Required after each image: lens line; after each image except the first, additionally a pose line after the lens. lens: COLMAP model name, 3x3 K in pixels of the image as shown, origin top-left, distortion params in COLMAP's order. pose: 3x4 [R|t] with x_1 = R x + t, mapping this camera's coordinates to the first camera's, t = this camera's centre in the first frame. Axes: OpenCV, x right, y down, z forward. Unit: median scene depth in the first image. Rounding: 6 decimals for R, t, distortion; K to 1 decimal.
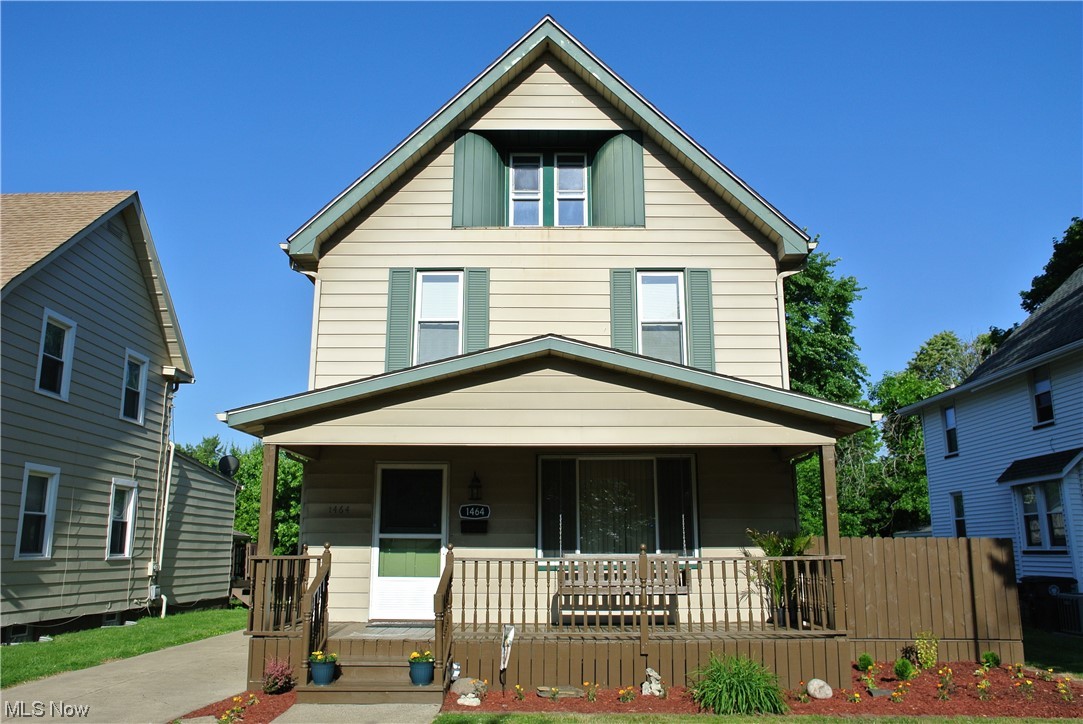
lens RADIAL K [[850.3, 0, 541.5], [0, 850.3, 362.0], [0, 0, 1]] dist [-0.076736, 0.055882]
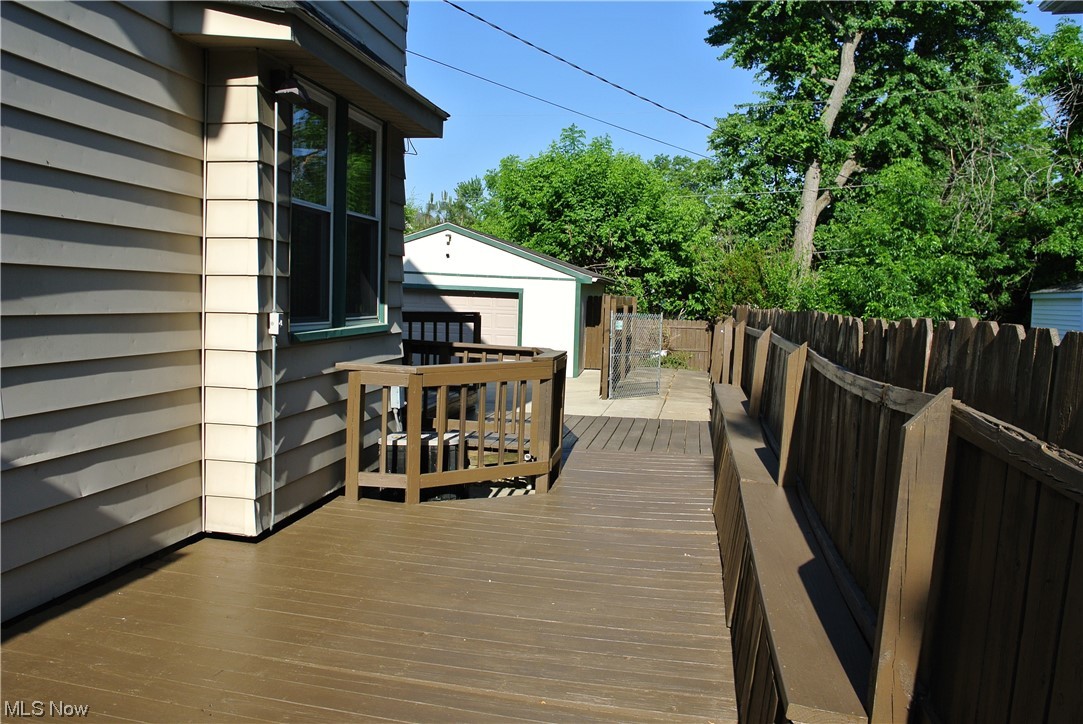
lens RADIAL K [[850.3, 0, 541.5], [0, 850.3, 362.0], [0, 0, 1]] dist [-0.076736, 0.055882]
pose [[0.983887, 0.040610, -0.174117, 0.496197], [0.011855, 0.956902, 0.290168, 0.204818], [0.178396, -0.287557, 0.941003, 0.983183]]
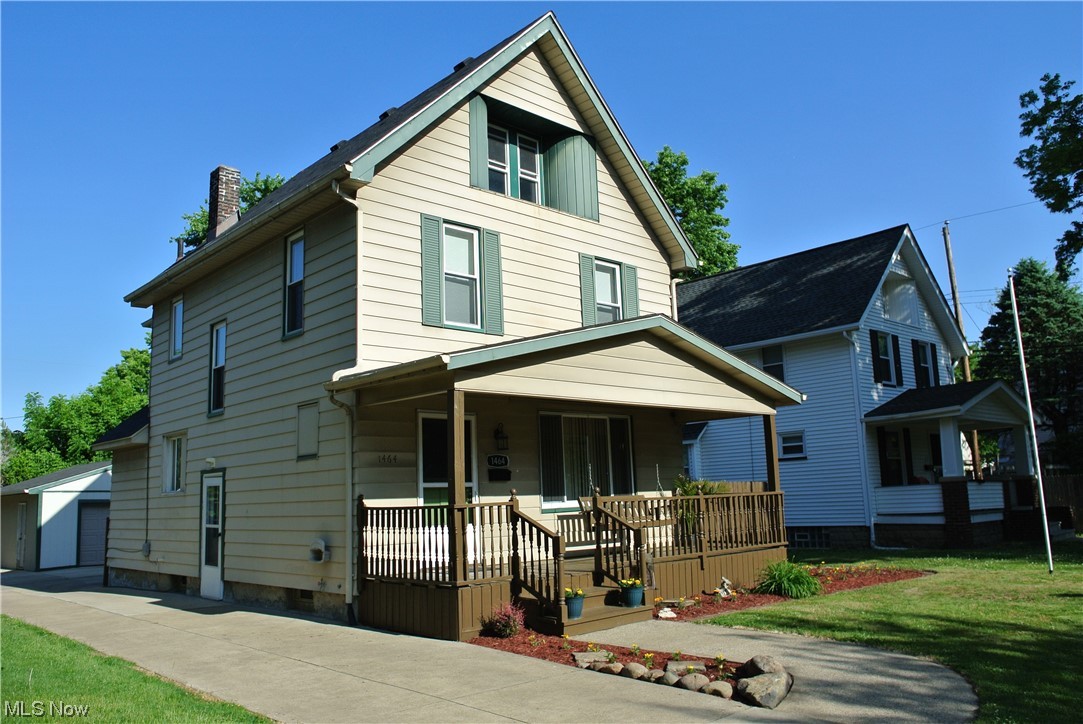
lens RADIAL K [[850.3, 0, 541.5], [0, 850.3, 362.0], [0, 0, 1]] dist [-0.076736, 0.055882]
pose [[0.730027, 0.085598, 0.678037, -0.727135], [-0.114078, 0.993468, -0.002595, 0.046131], [-0.673830, -0.075455, 0.735024, 0.177432]]
